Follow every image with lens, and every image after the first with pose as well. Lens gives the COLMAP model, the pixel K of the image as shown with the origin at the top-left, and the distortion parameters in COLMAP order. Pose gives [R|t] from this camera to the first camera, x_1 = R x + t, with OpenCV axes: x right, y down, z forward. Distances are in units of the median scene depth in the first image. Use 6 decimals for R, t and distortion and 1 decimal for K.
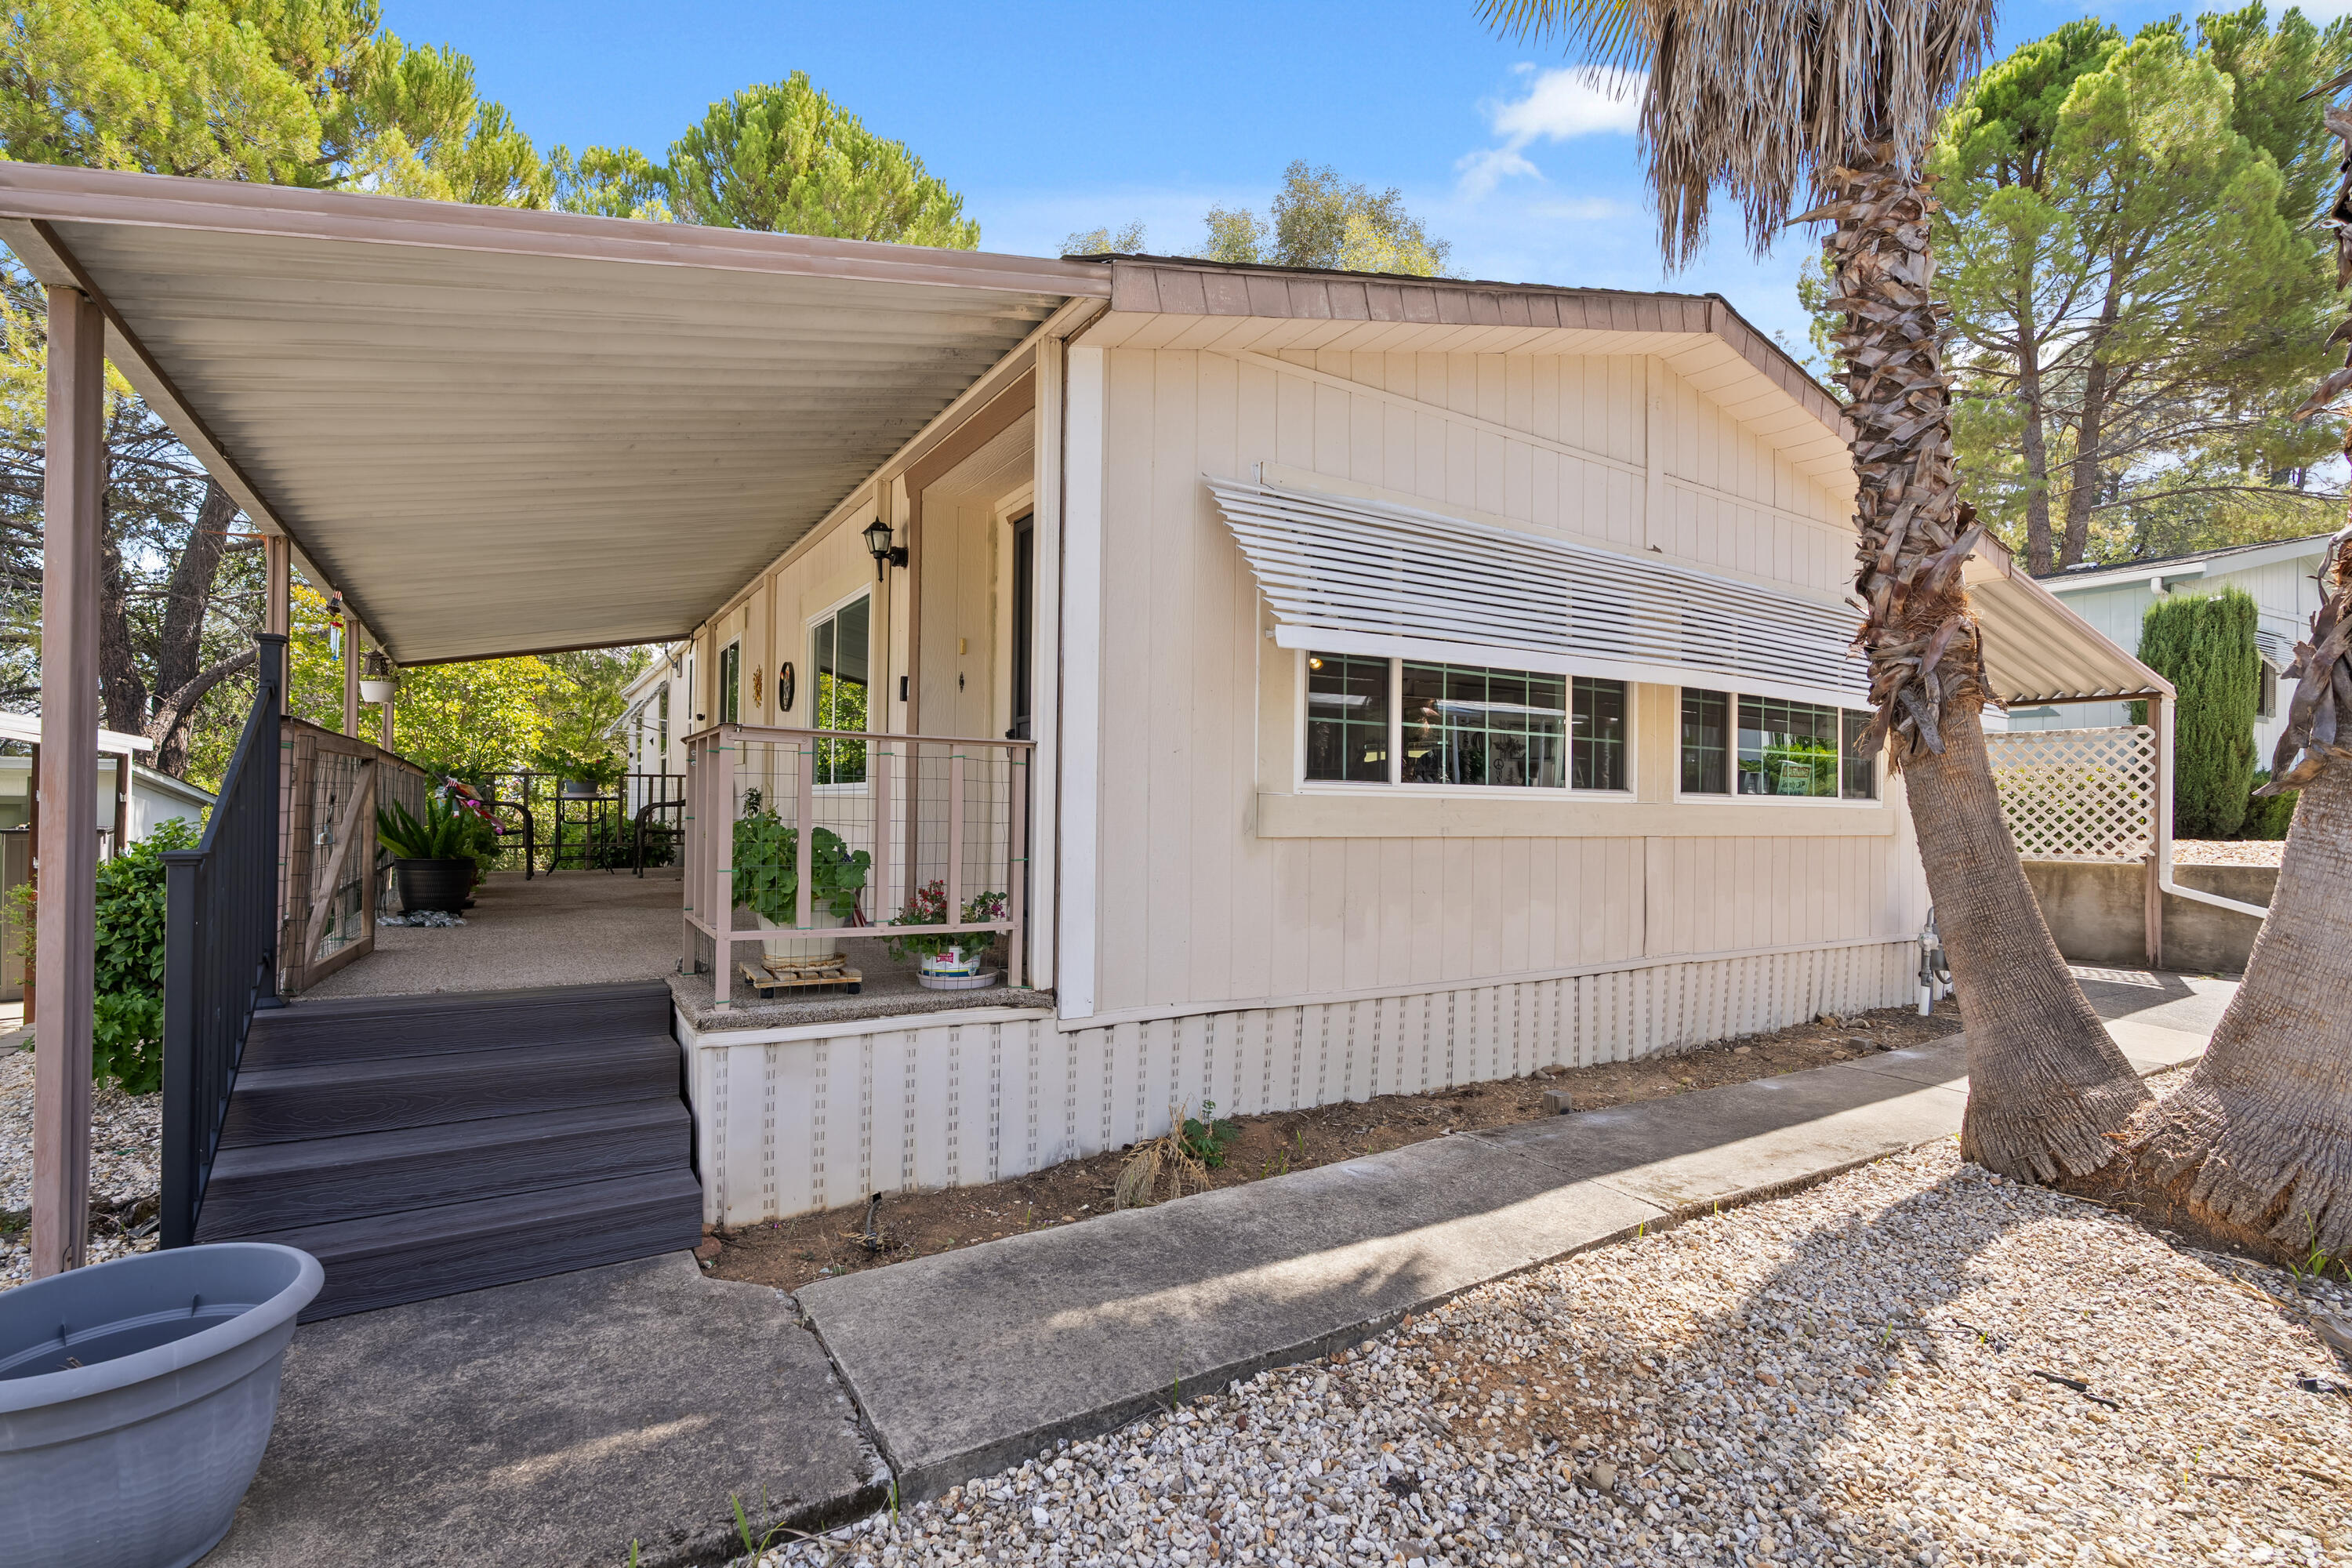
lens RADIAL K [[1058.4, 0, 1173.5], [0, 1058.4, 781.5], [0, 0, 1]] dist [-0.001138, 0.000814]
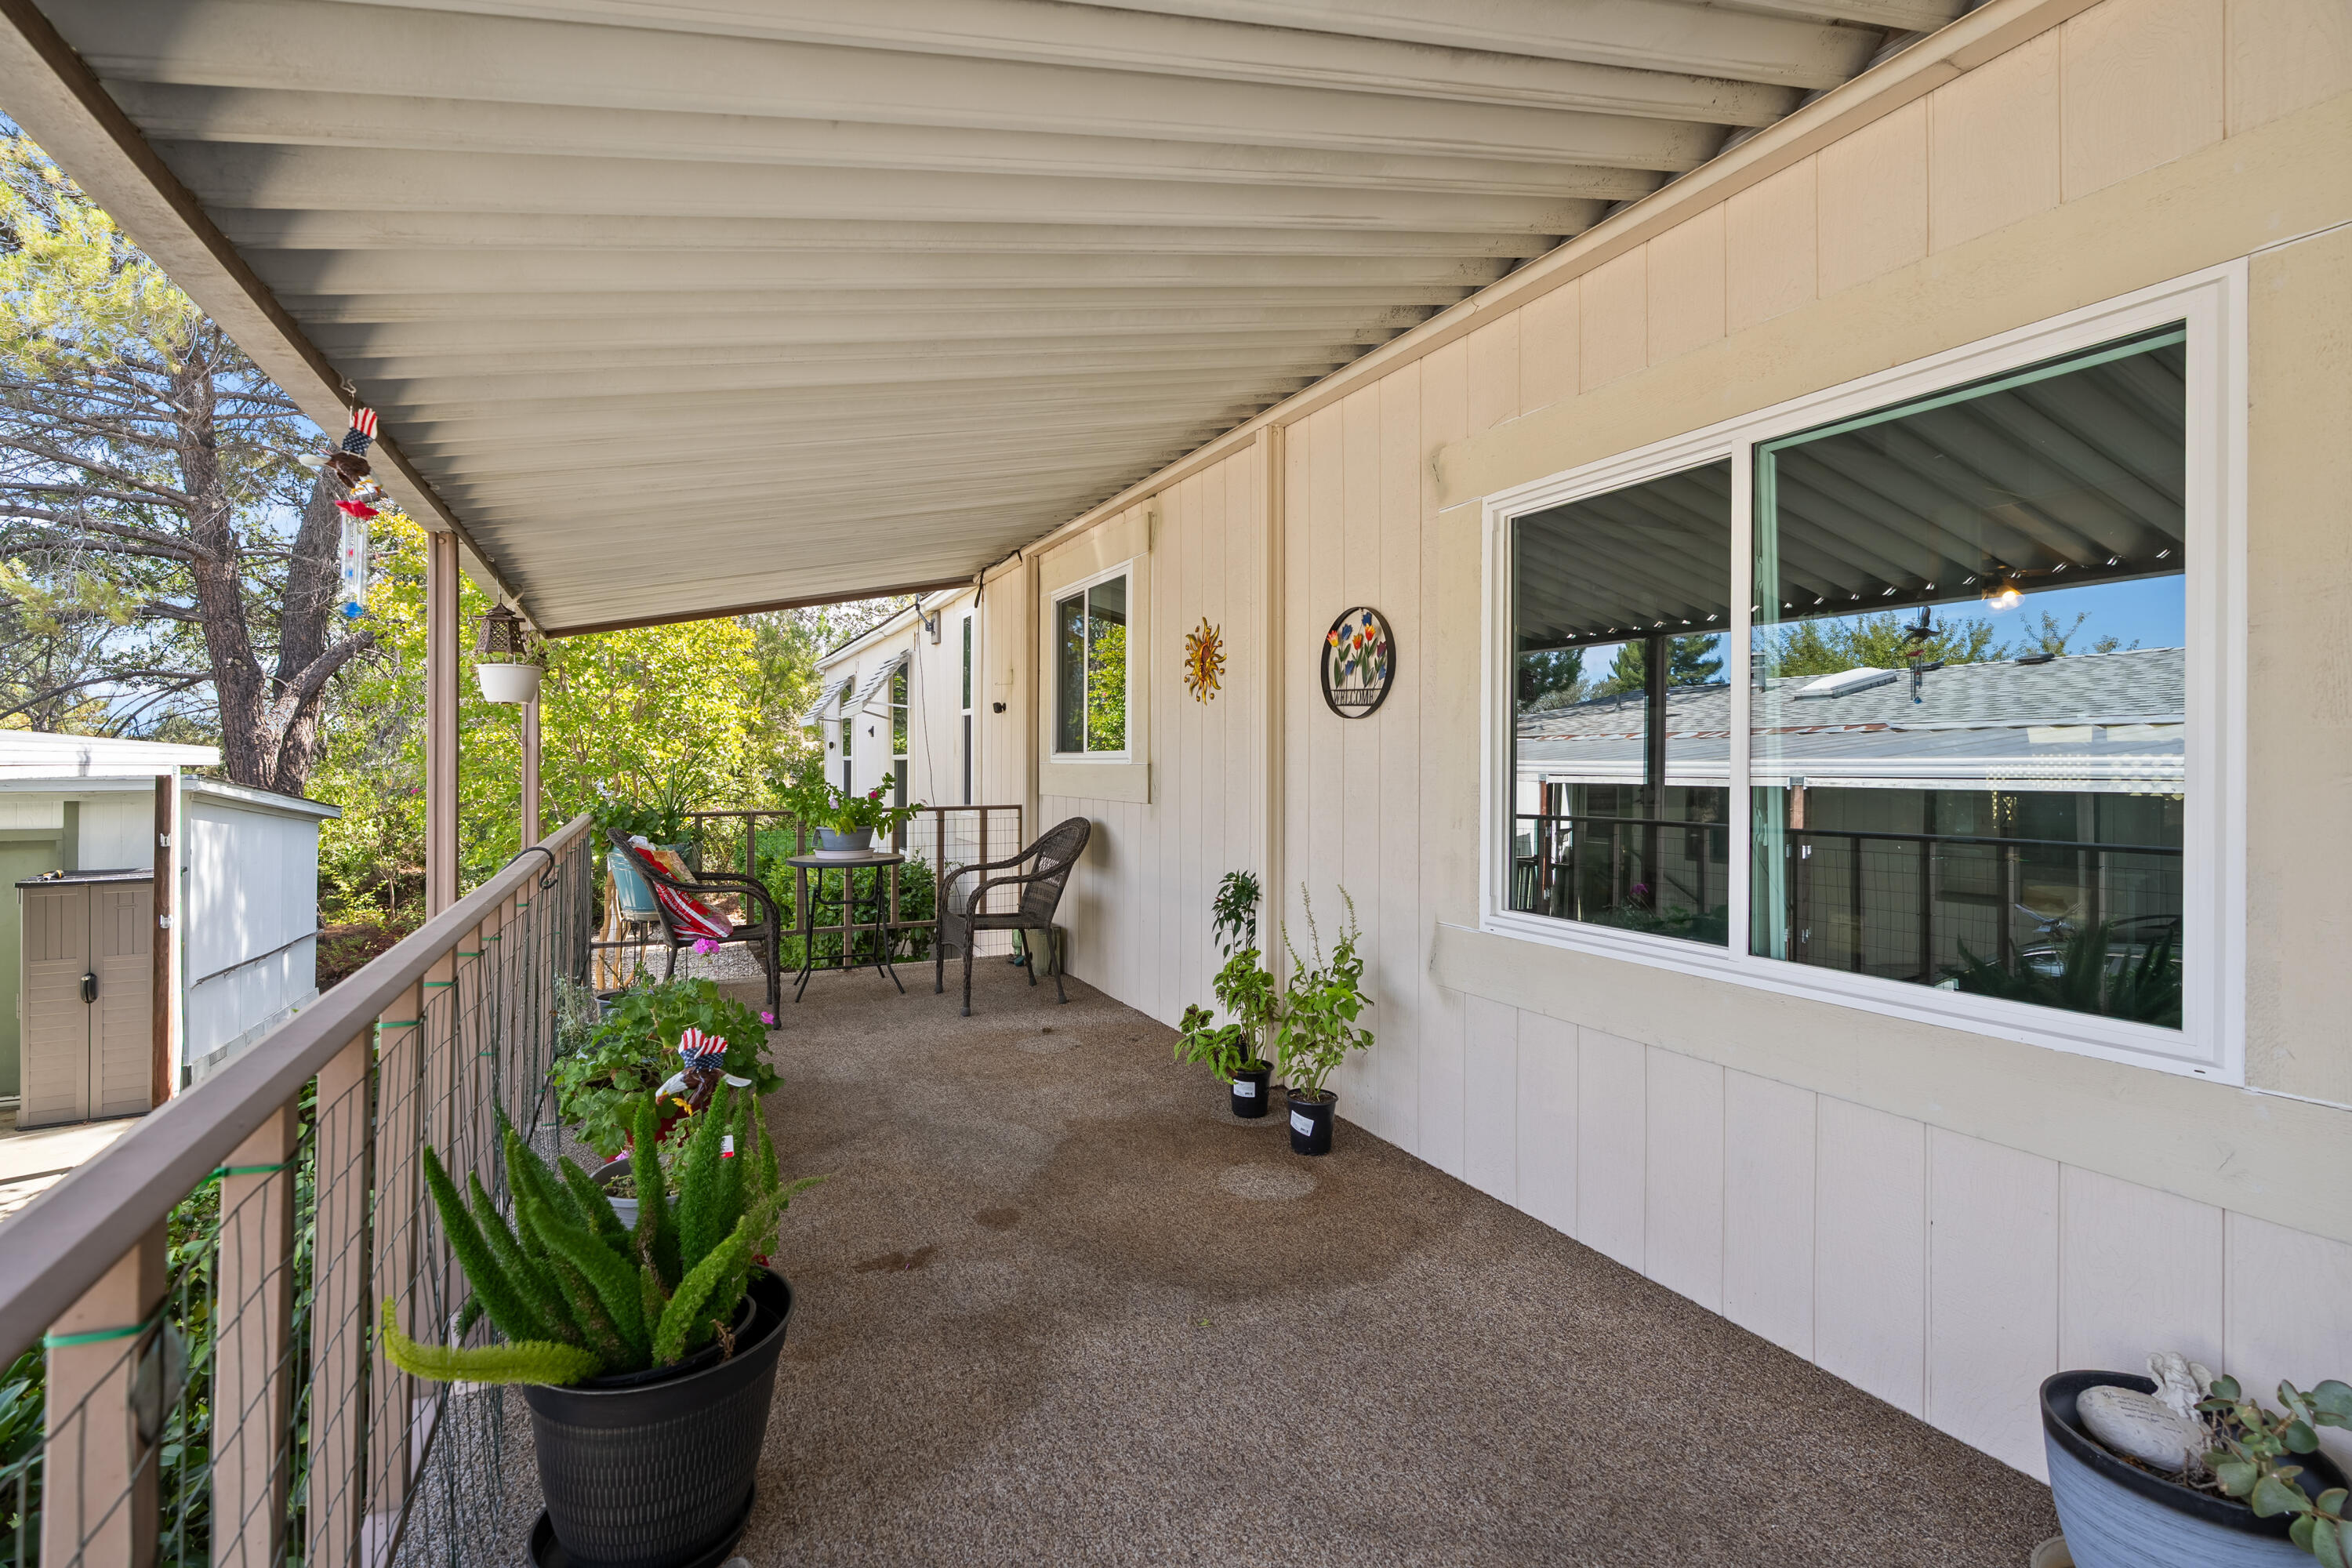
lens RADIAL K [[1067.5, 0, 1177.3], [0, 1067.5, 763.4], [0, 0, 1]] dist [-0.001853, 0.000440]
pose [[0.994492, -0.007241, -0.104565, -0.420928], [0.009428, 0.999747, 0.020434, -0.061055], [0.104390, -0.021307, 0.994308, 0.582987]]
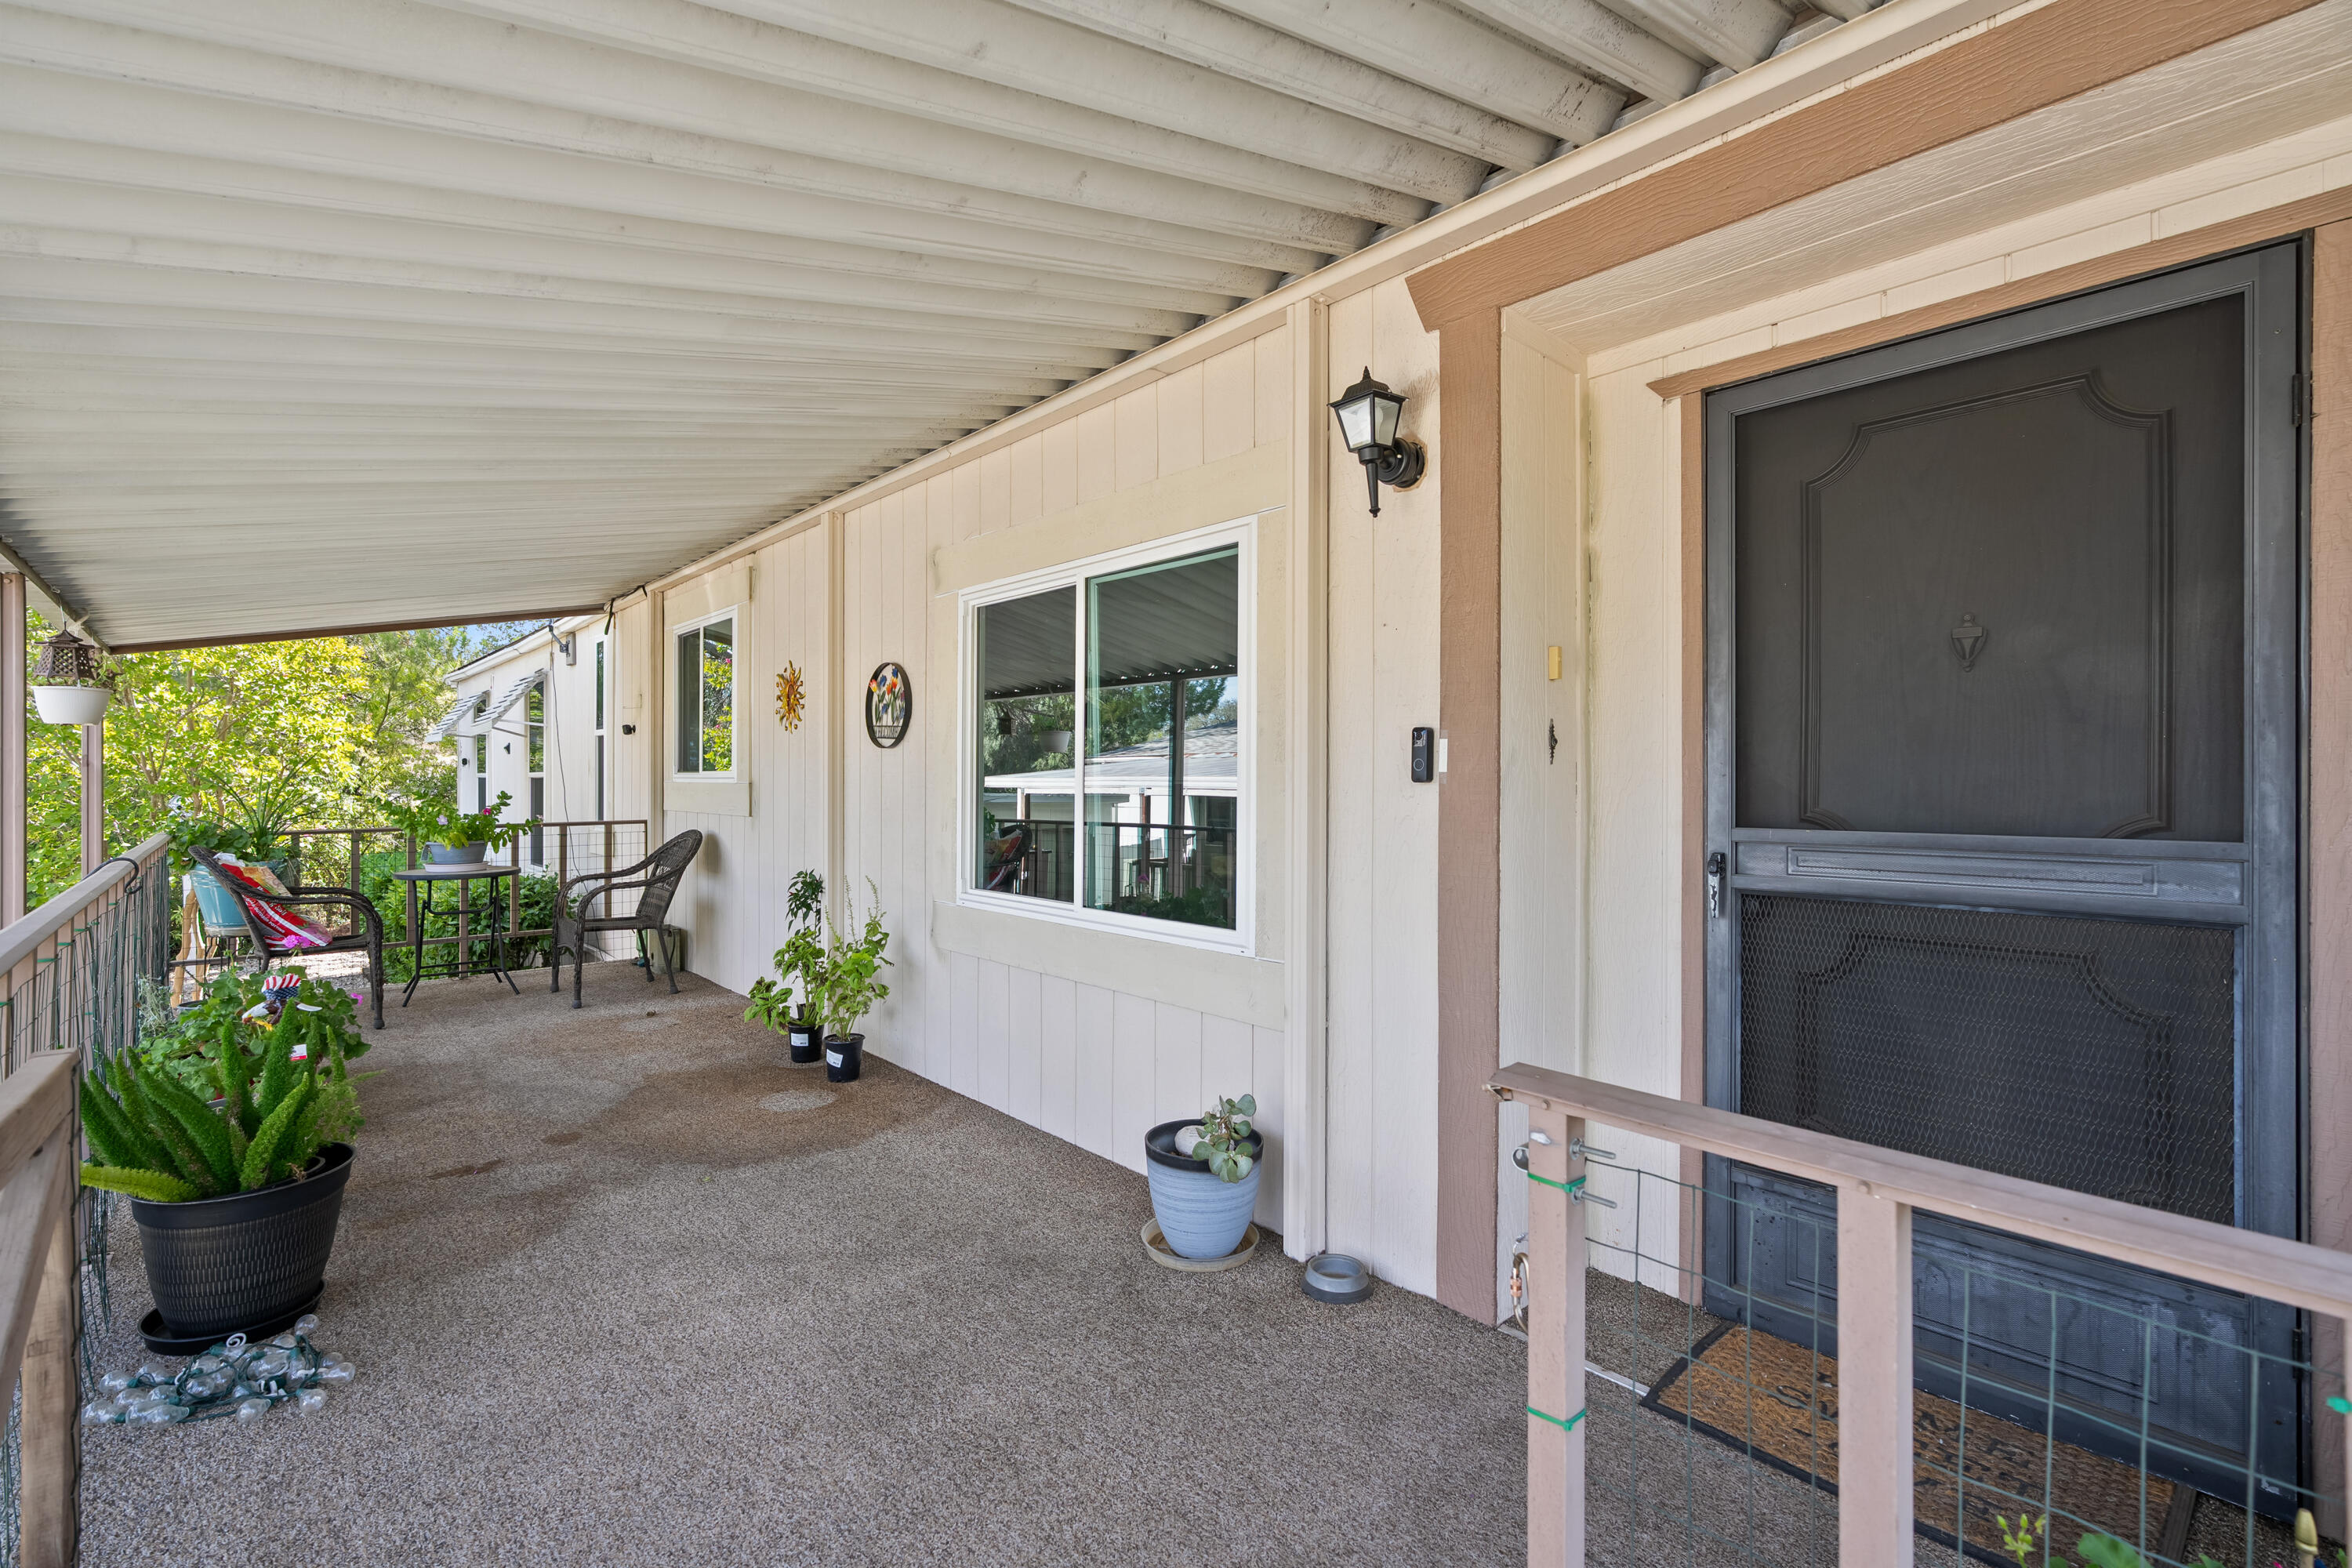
lens RADIAL K [[1058.4, 0, 1173.5], [0, 1058.4, 781.5], [0, 0, 1]] dist [-0.001138, 0.000814]
pose [[0.987268, -0.009330, 0.158790, -0.325250], [0.005305, 0.999654, 0.025754, -0.066312], [-0.158975, -0.024584, 0.986976, 0.432959]]
